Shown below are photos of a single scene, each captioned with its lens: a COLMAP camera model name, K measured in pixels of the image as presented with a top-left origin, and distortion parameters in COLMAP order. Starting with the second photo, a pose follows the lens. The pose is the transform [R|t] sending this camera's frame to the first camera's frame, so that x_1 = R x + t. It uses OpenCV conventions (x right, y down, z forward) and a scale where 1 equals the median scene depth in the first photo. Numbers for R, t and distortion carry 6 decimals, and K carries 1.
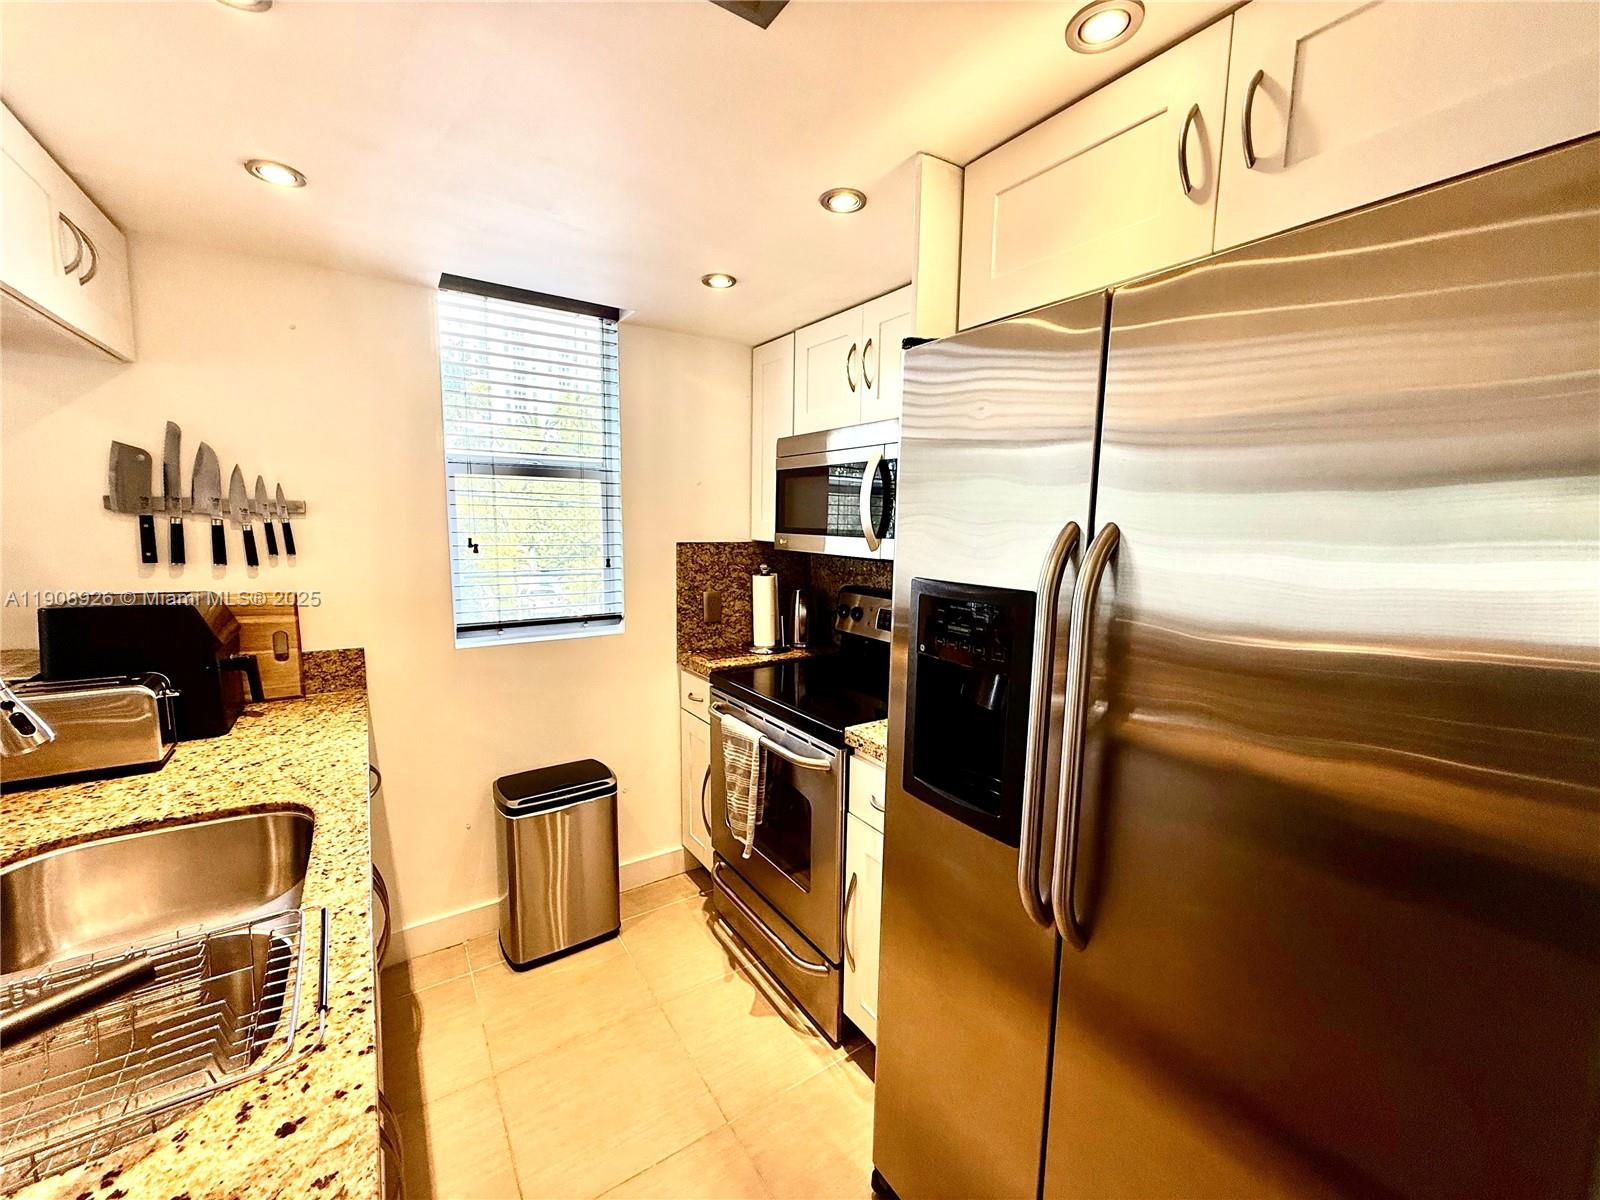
lens RADIAL K [[636.8, 0, 796.2], [0, 636.8, 598.9], [0, 0, 1]] dist [-0.001782, -0.000035]
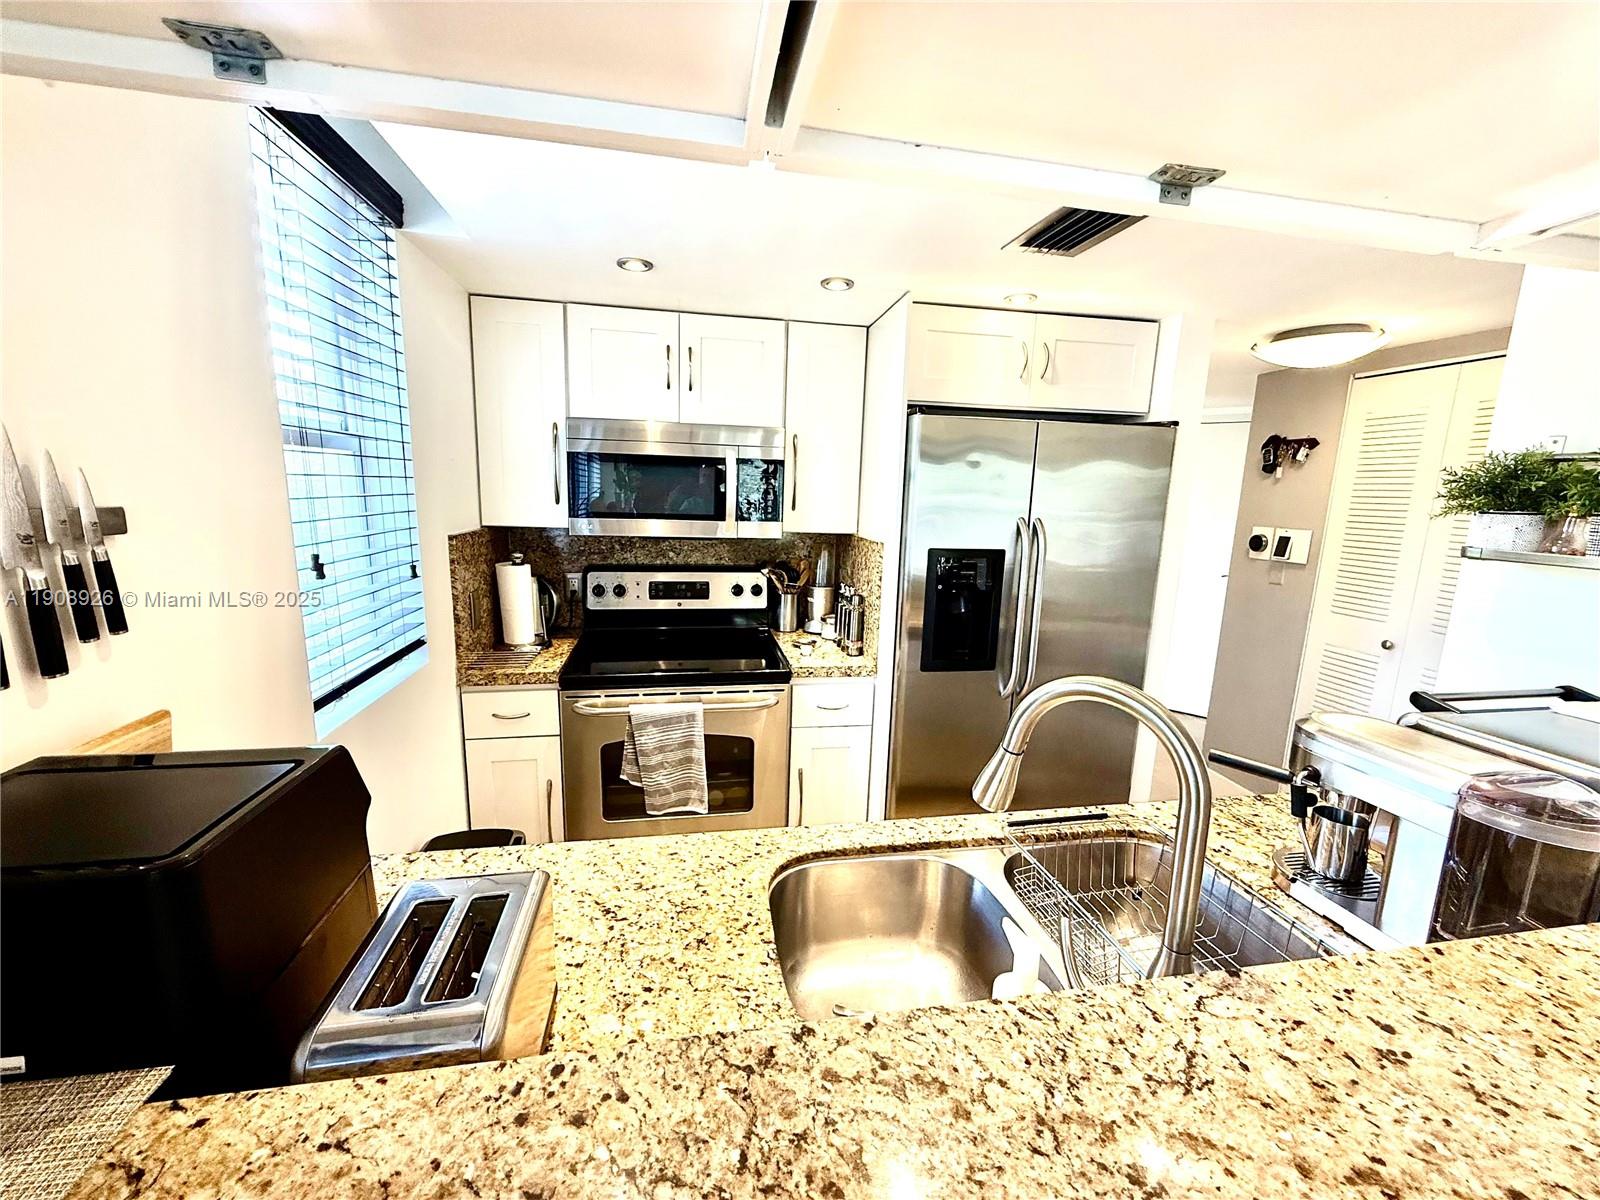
lens RADIAL K [[636.8, 0, 796.2], [0, 636.8, 598.9], [0, 0, 1]] dist [-0.001782, -0.000035]
pose [[0.407711, -0.163969, 0.898268, -0.911980], [0.092506, 0.986101, 0.138015, -0.100664], [-0.908413, 0.026825, 0.417212, 0.360258]]
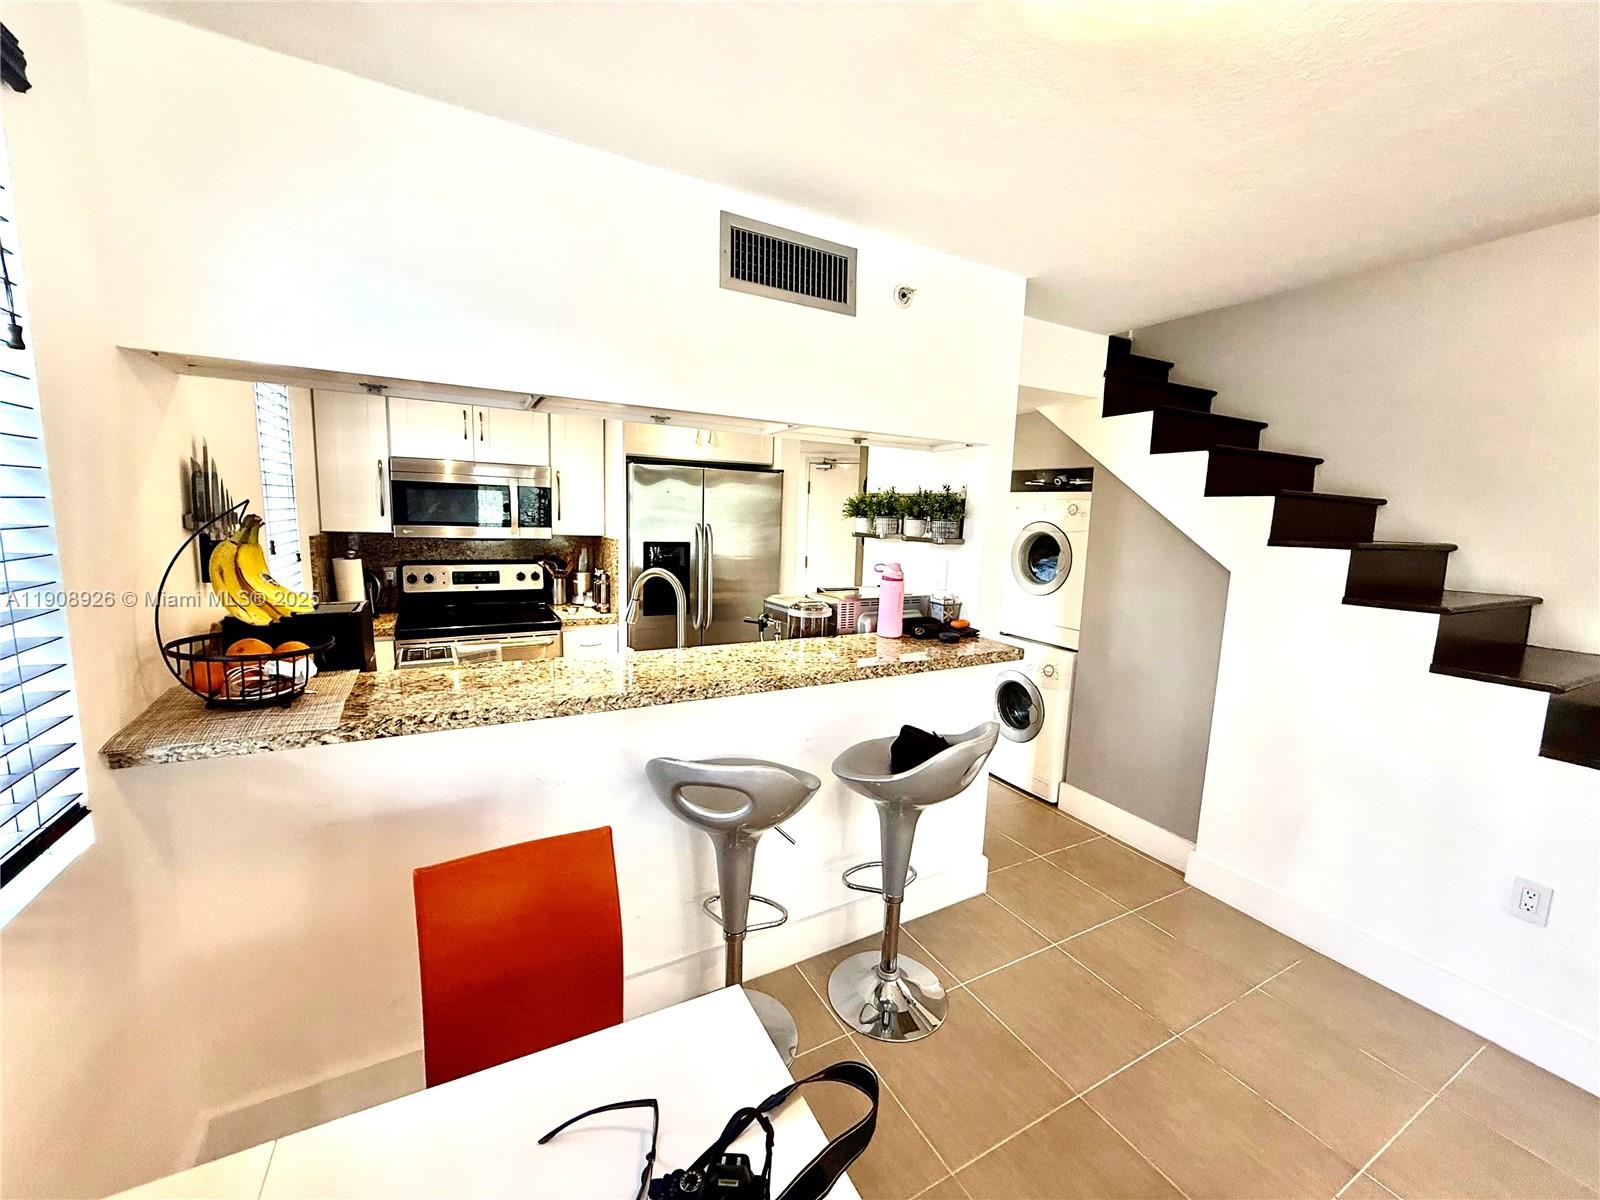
lens RADIAL K [[636.8, 0, 796.2], [0, 636.8, 598.9], [0, 0, 1]] dist [-0.001782, -0.000035]
pose [[0.091806, -0.149062, 0.984557, -1.582075], [0.093179, 0.985680, 0.140544, -0.071326], [-0.991408, 0.078837, 0.104381, 0.011827]]
